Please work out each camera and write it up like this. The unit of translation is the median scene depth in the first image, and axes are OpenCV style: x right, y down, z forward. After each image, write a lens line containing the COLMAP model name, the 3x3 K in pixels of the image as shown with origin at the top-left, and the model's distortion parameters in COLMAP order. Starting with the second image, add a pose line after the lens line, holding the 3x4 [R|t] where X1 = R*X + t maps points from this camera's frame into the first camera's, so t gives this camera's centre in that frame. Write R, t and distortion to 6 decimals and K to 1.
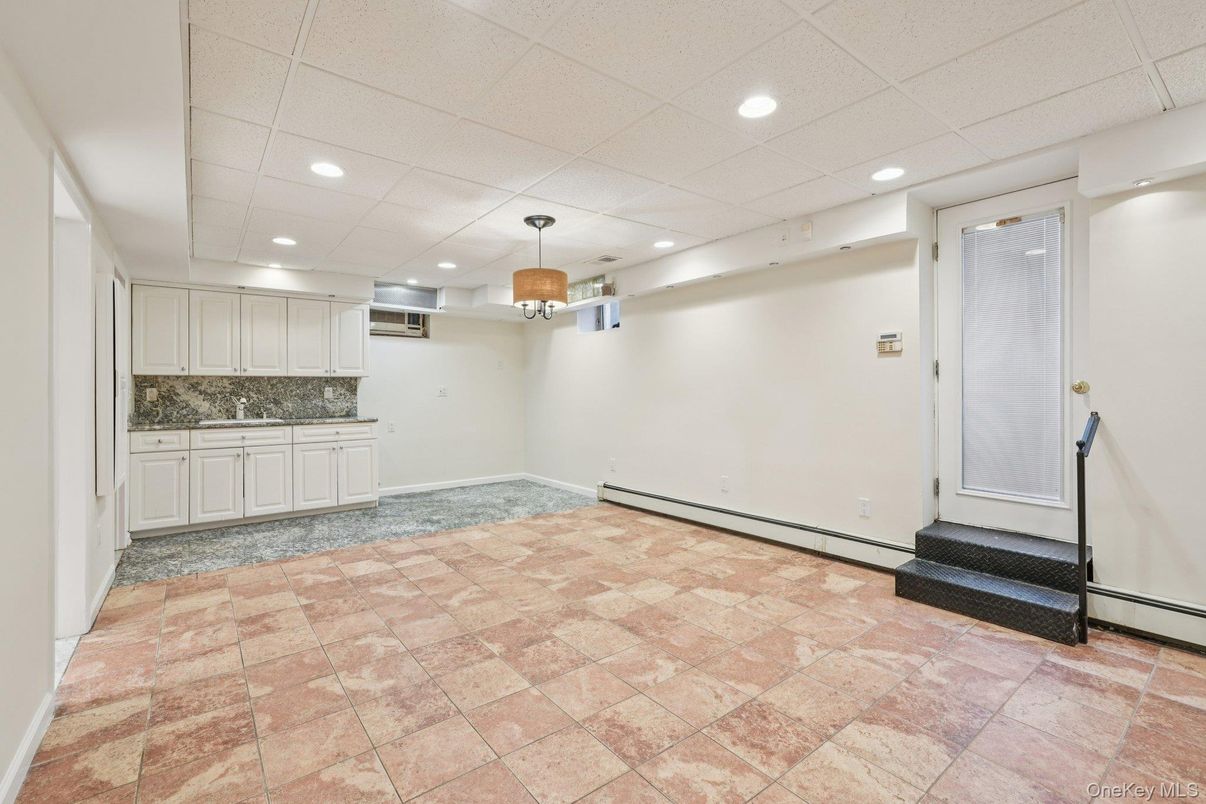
lens RADIAL K [[538.3, 0, 602.8], [0, 538.3, 391.8], [0, 0, 1]] dist [-0.020250, 0.011332]
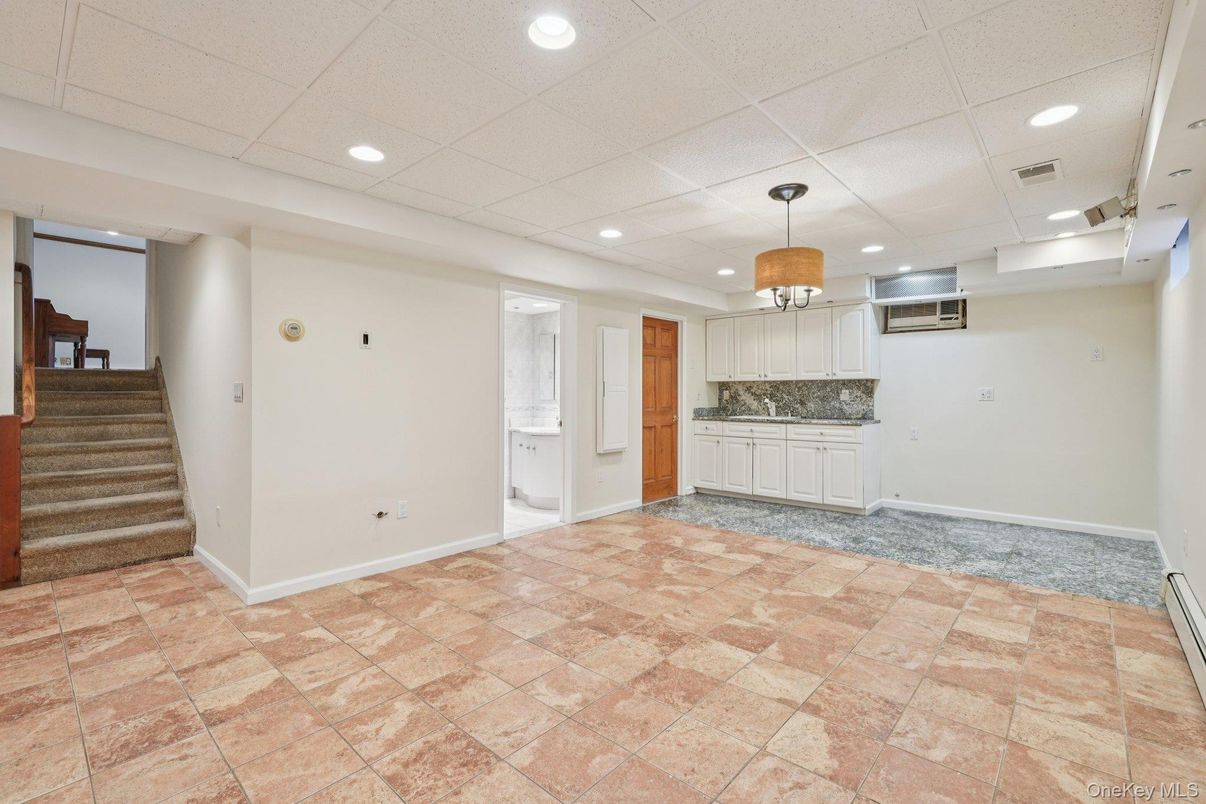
lens RADIAL K [[538.3, 0, 602.8], [0, 538.3, 391.8], [0, 0, 1]] dist [-0.020250, 0.011332]
pose [[0.173429, 0.003629, -0.984840, 0.664866], [-0.002716, 0.999991, 0.003207, -0.009988], [0.984843, 0.002119, 0.173437, 0.583943]]
